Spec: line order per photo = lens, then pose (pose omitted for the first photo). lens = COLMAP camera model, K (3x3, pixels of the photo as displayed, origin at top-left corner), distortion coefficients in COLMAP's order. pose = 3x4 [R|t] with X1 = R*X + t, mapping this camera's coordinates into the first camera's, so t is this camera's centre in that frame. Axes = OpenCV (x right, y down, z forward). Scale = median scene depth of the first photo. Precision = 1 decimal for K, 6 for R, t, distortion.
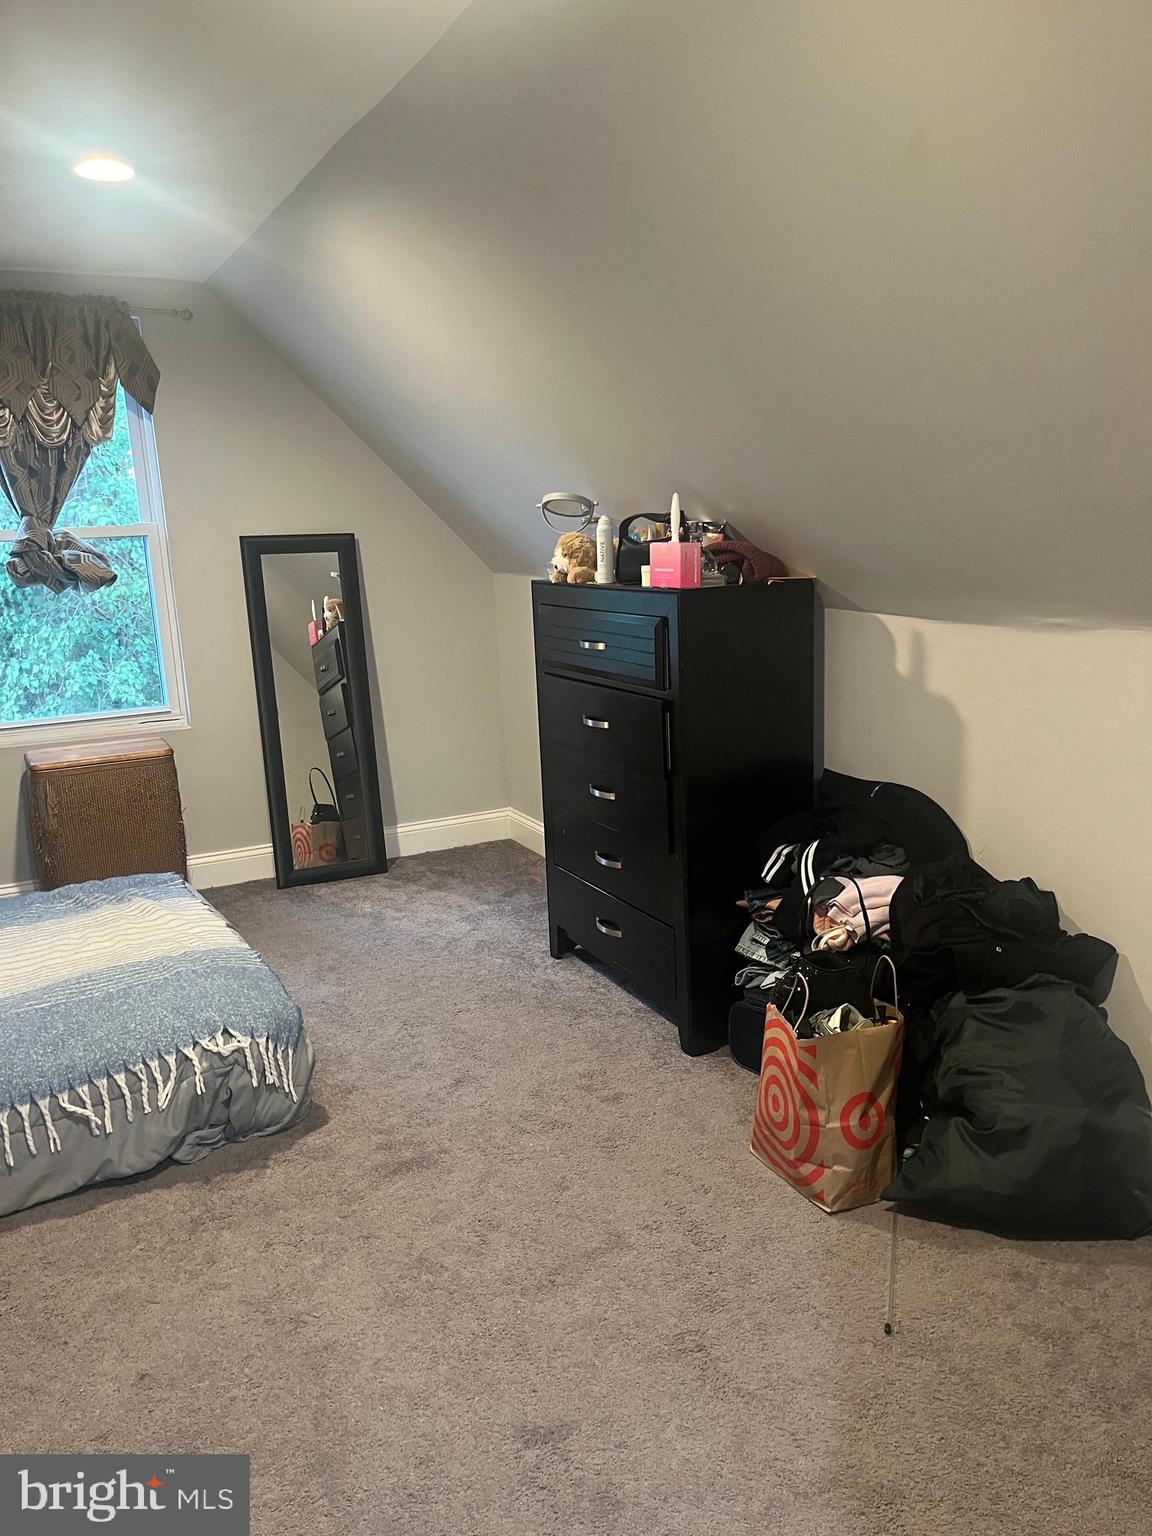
lens RADIAL K [[1176.8, 0, 576.0], [0, 1176.8, 768.0], [0, 0, 1]] dist [0.058568, -0.058727]
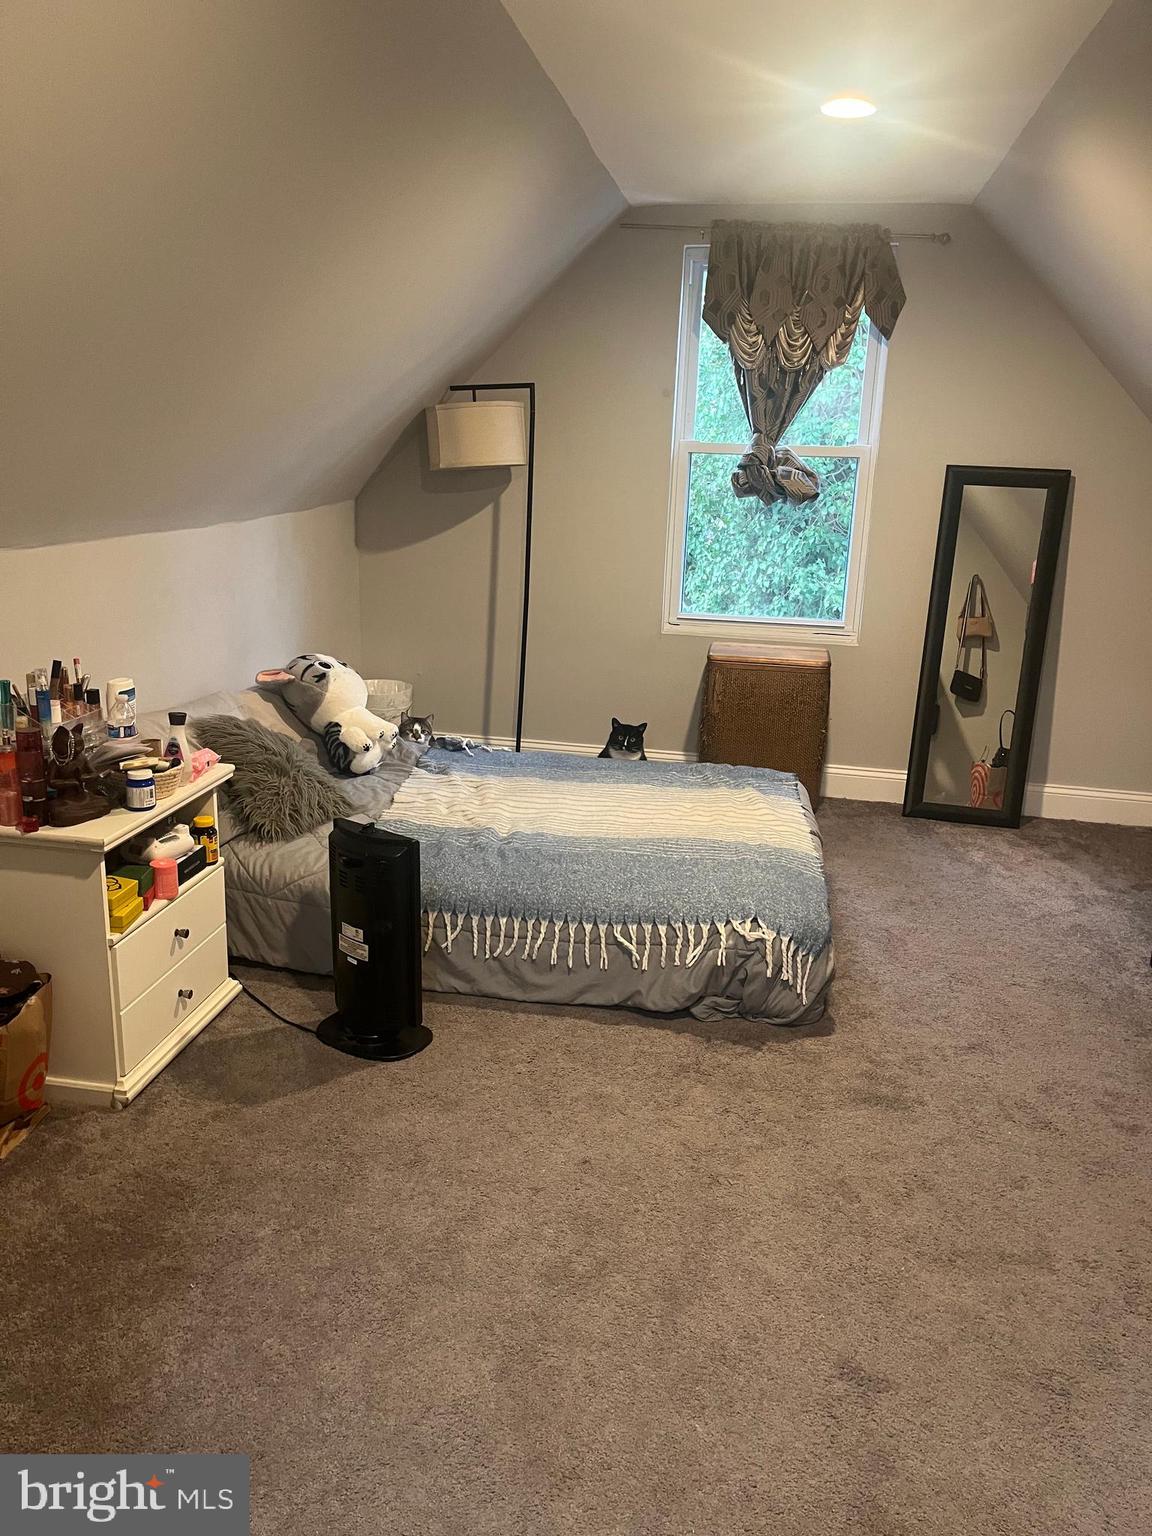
lens RADIAL K [[1176.8, 0, 576.0], [0, 1176.8, 768.0], [0, 0, 1]] dist [0.058568, -0.058727]
pose [[0.781381, 0.233784, -0.578609, 0.155435], [-0.194205, 0.972233, 0.130562, -0.023608], [0.593066, 0.010350, 0.805087, 0.012455]]
